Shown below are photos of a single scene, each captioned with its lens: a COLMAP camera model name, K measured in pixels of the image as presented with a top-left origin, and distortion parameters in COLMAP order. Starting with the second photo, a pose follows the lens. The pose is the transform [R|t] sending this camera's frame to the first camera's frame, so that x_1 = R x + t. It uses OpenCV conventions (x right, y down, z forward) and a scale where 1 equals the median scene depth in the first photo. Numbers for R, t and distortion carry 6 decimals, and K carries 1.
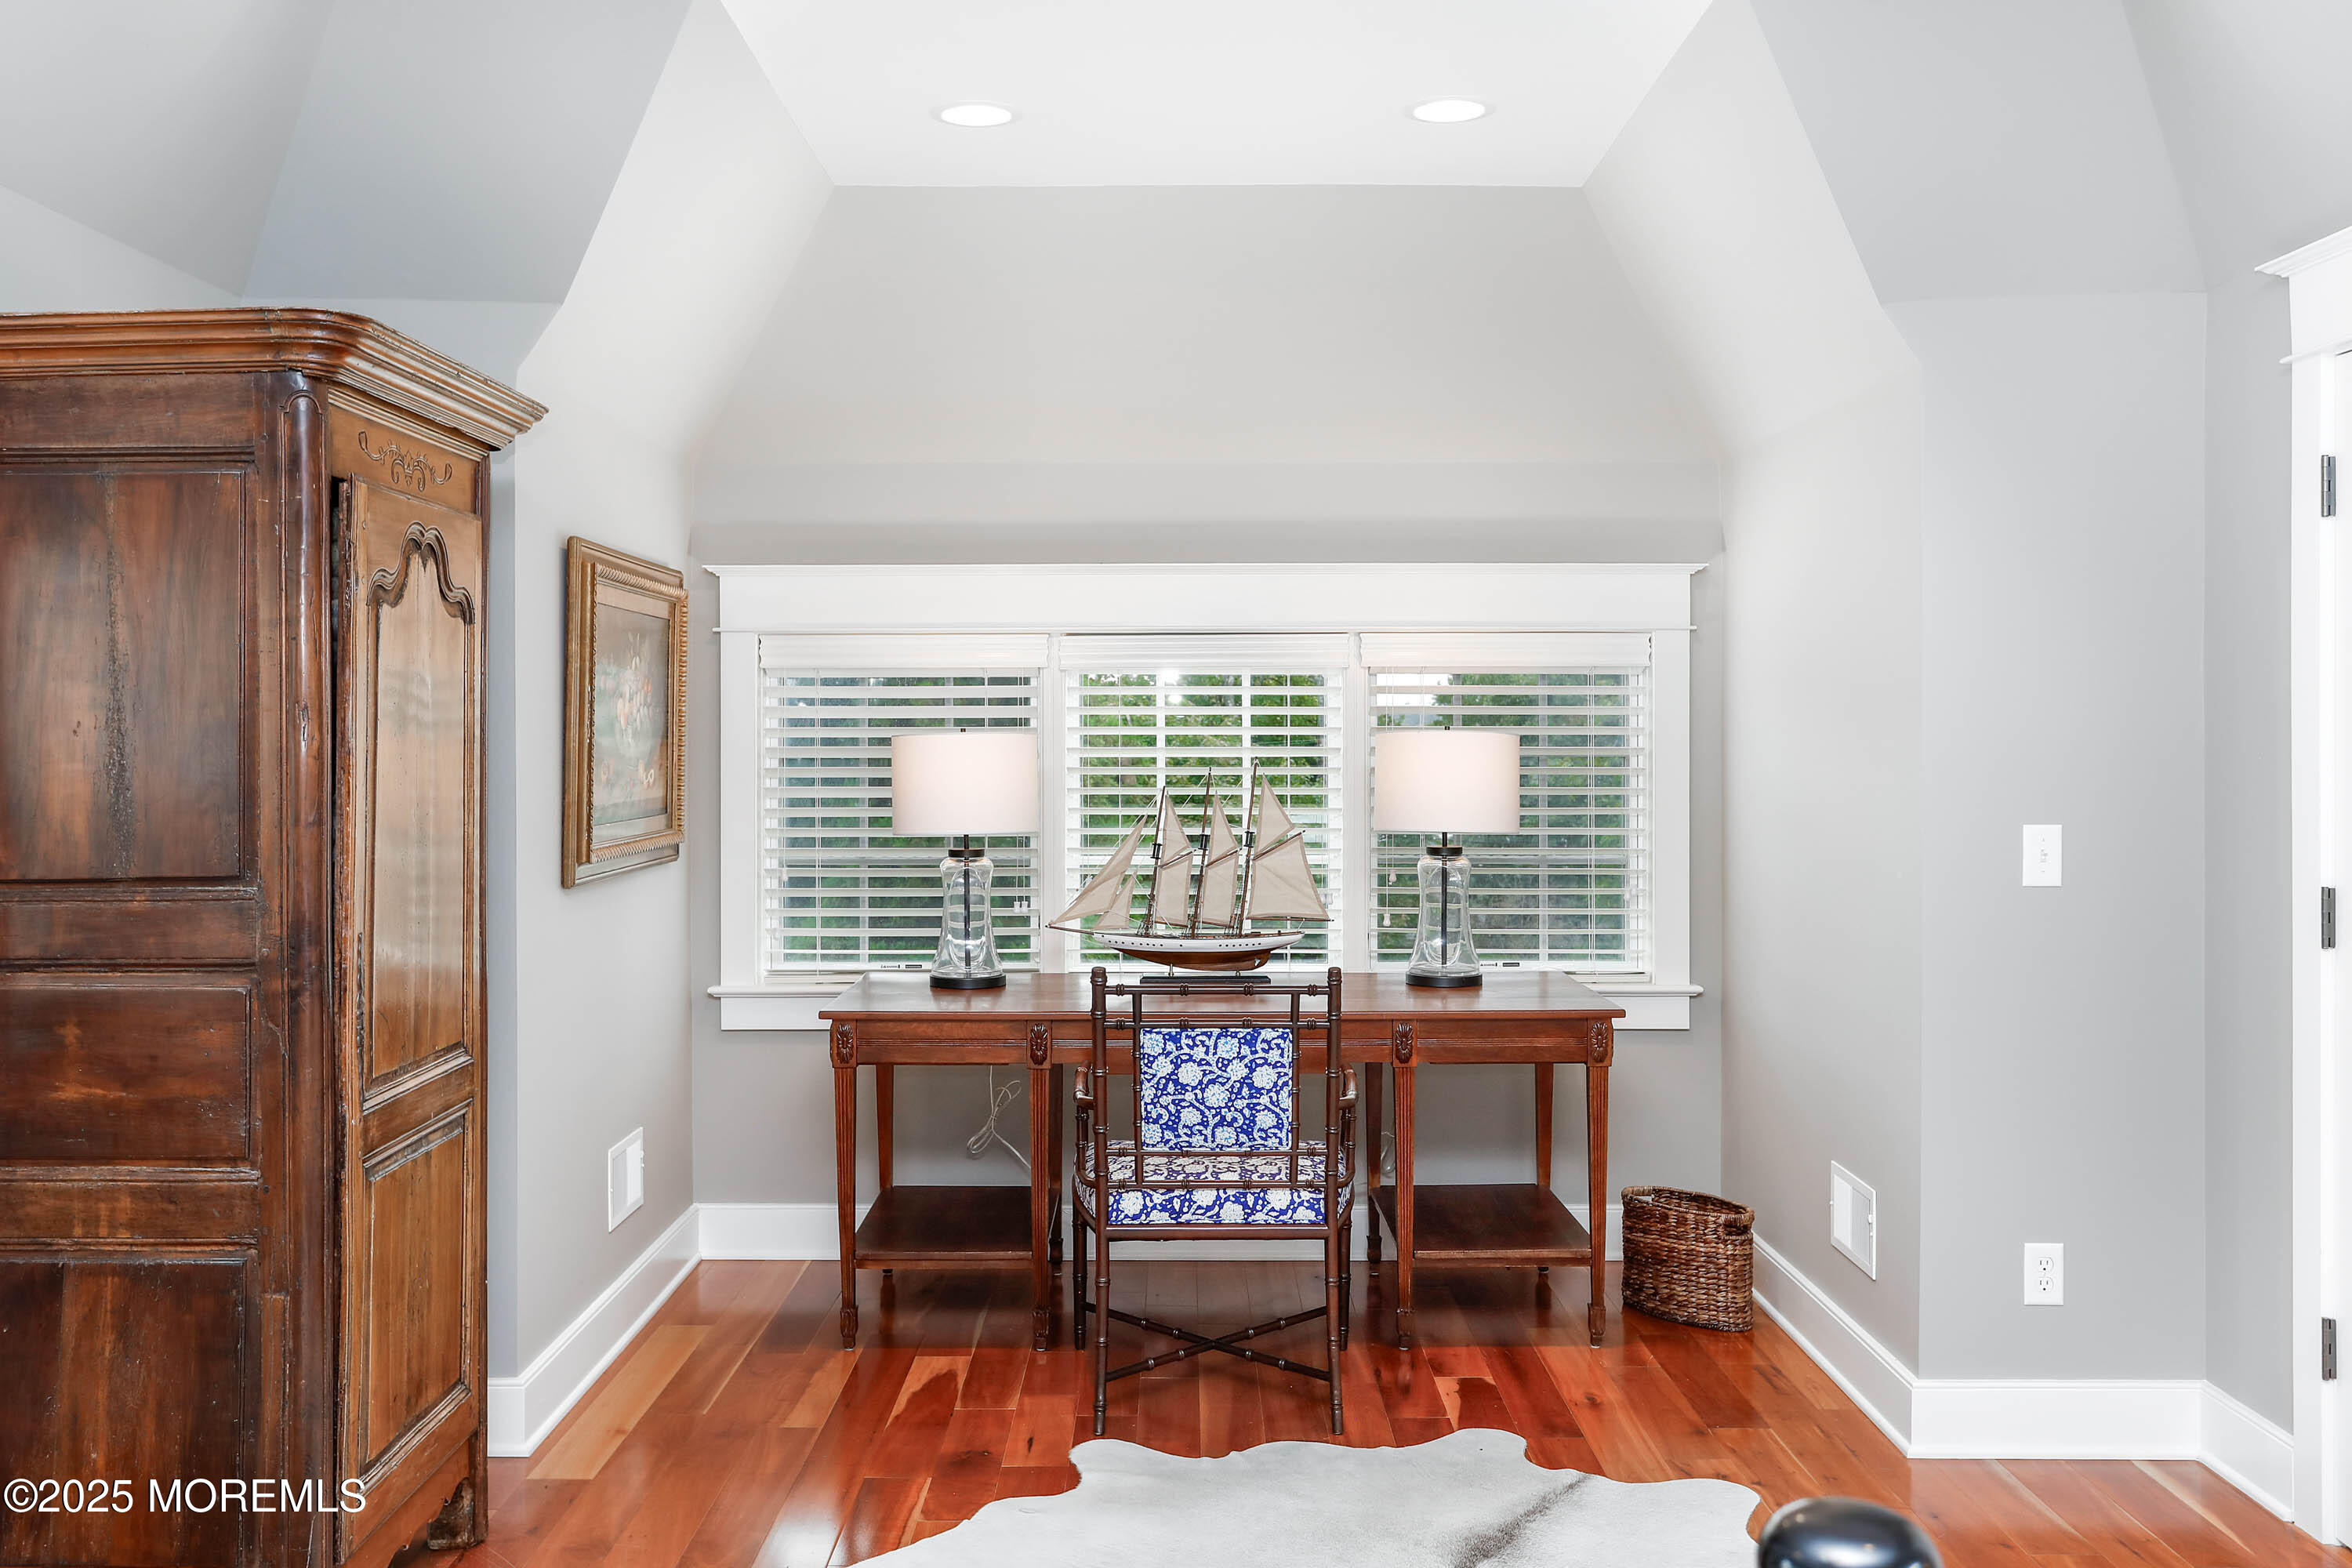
lens RADIAL K [[2111.8, 0, 1174.4], [0, 2111.8, 763.2], [0, 0, 1]] dist [0.008226, 0.008060]
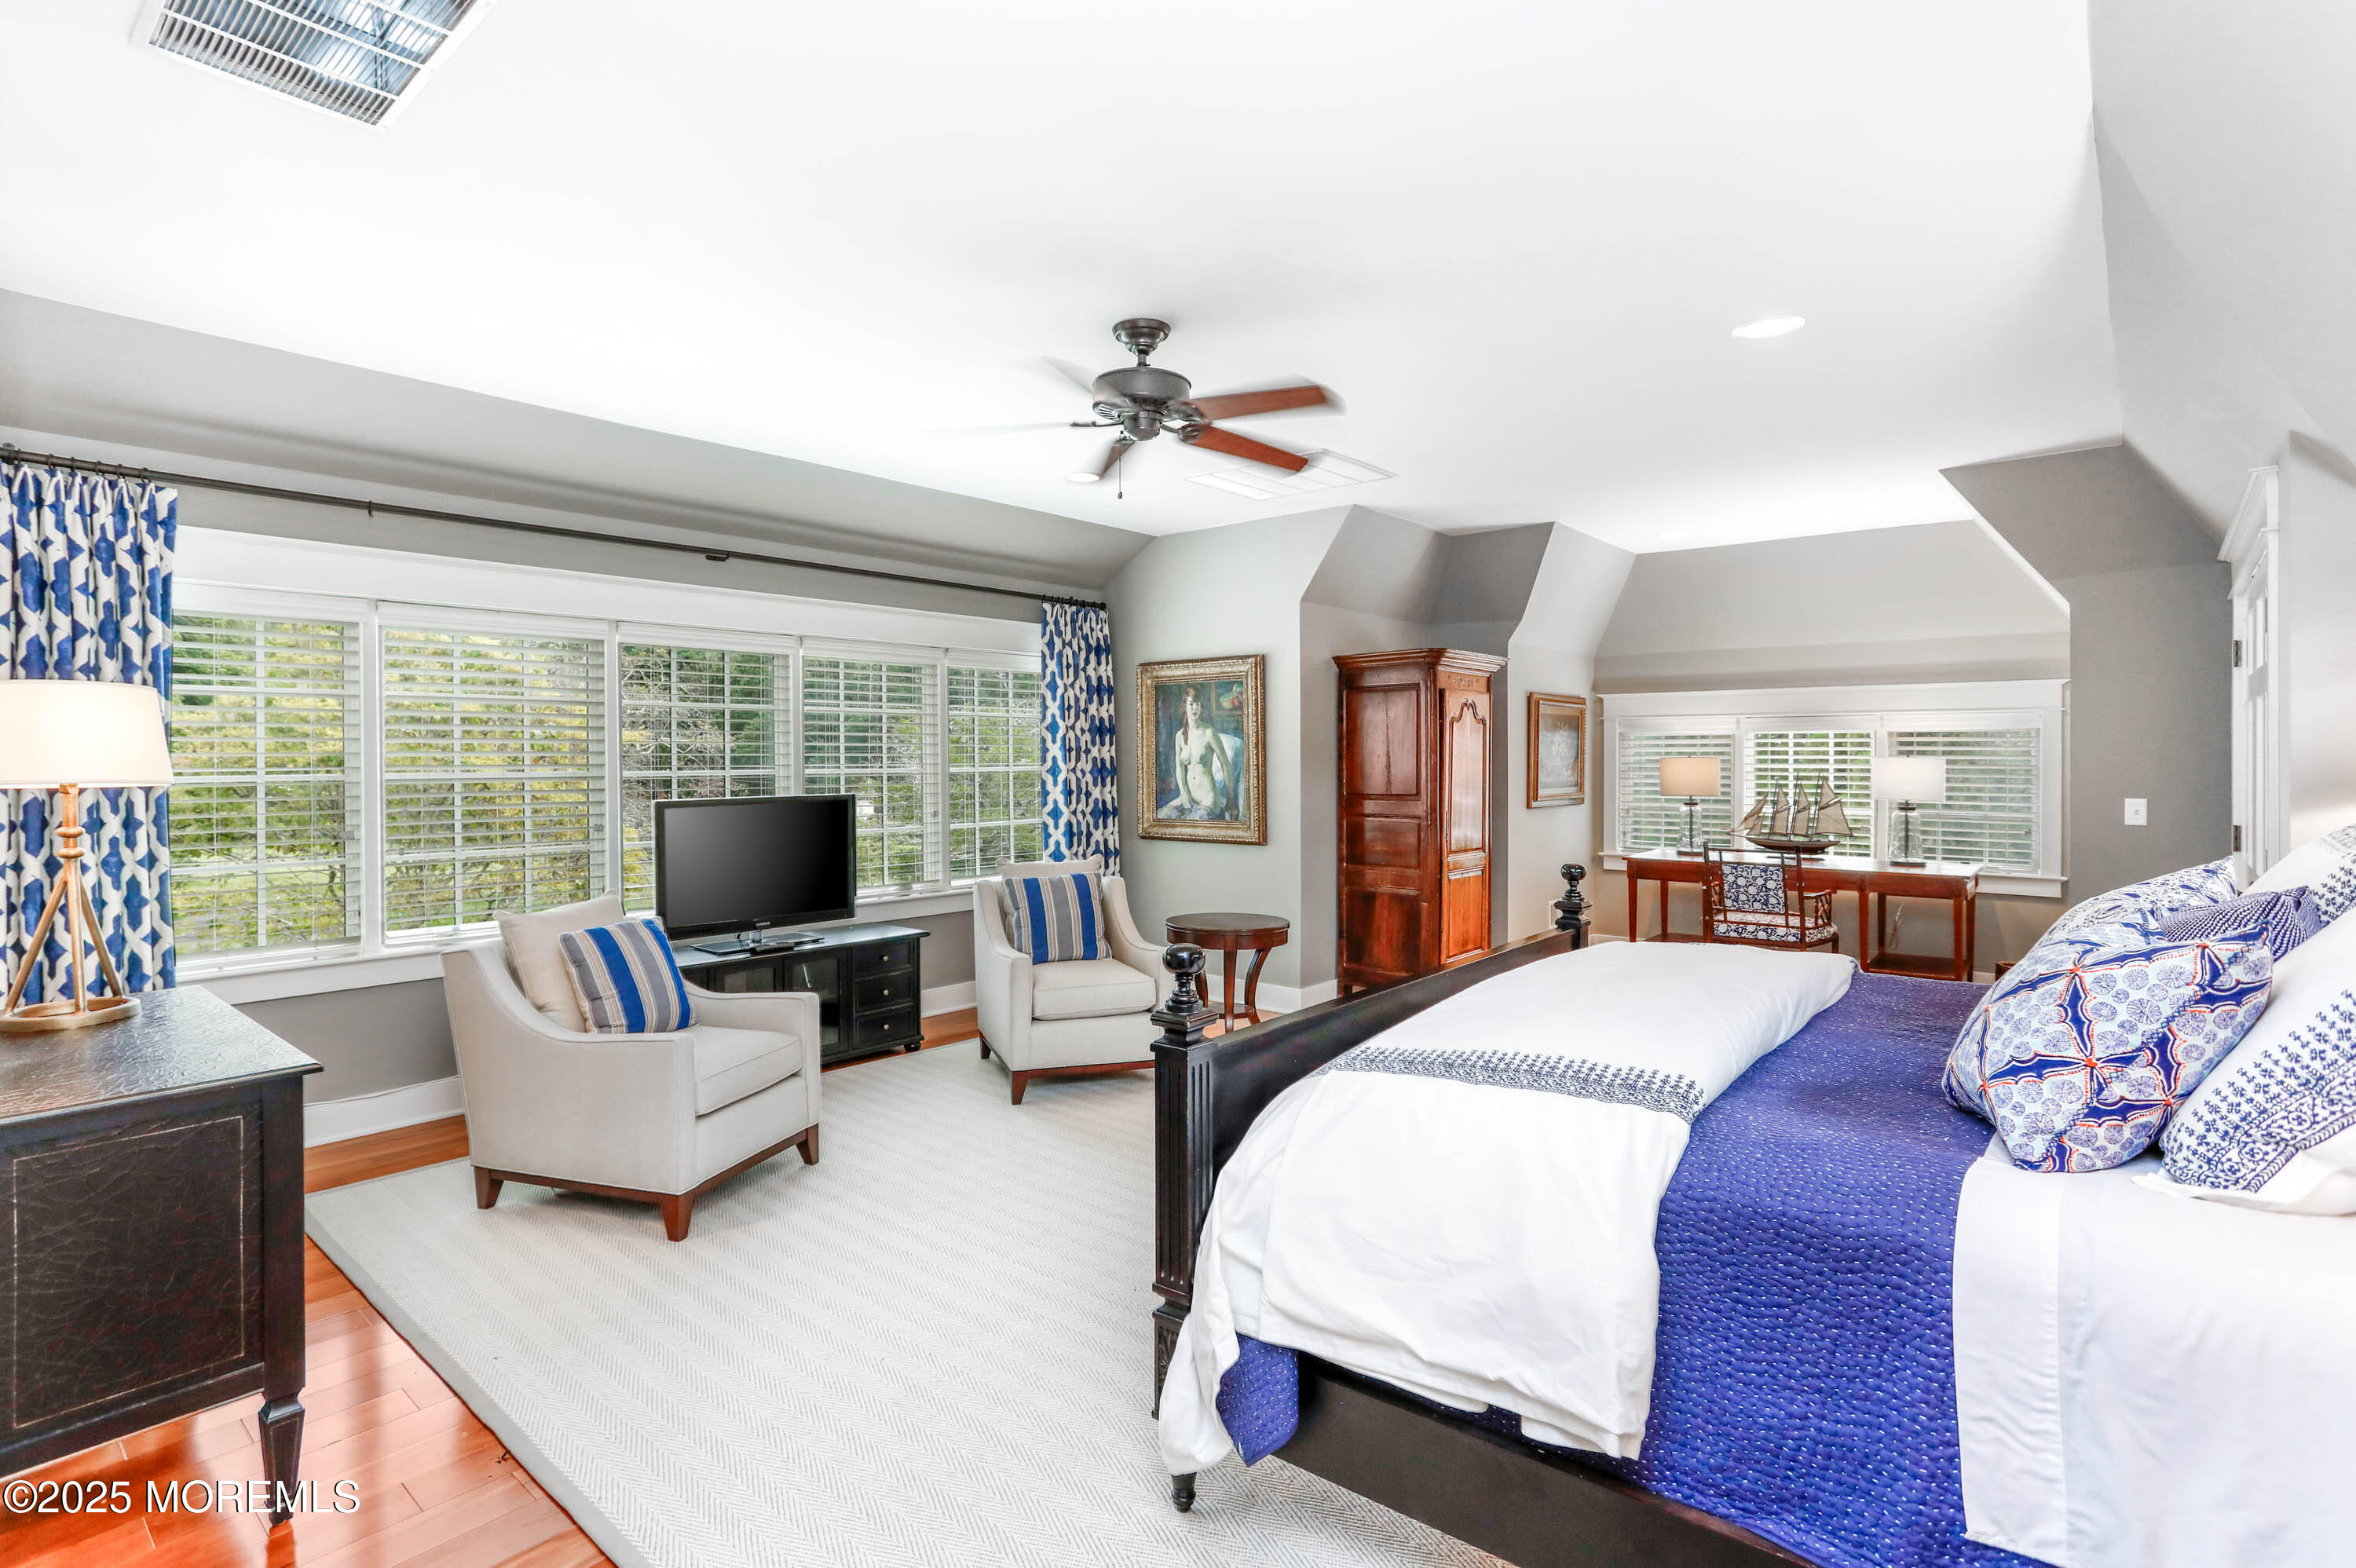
lens RADIAL K [[1171.9, 0, 1176.7], [0, 1171.9, 771.5], [0, 0, 1]] dist [-0.038407, 0.000746]
pose [[0.778217, 0.009226, -0.627928, 0.376844], [-0.011679, 0.999932, 0.000218, 0.011371], [0.627887, 0.007164, 0.778272, -0.634171]]
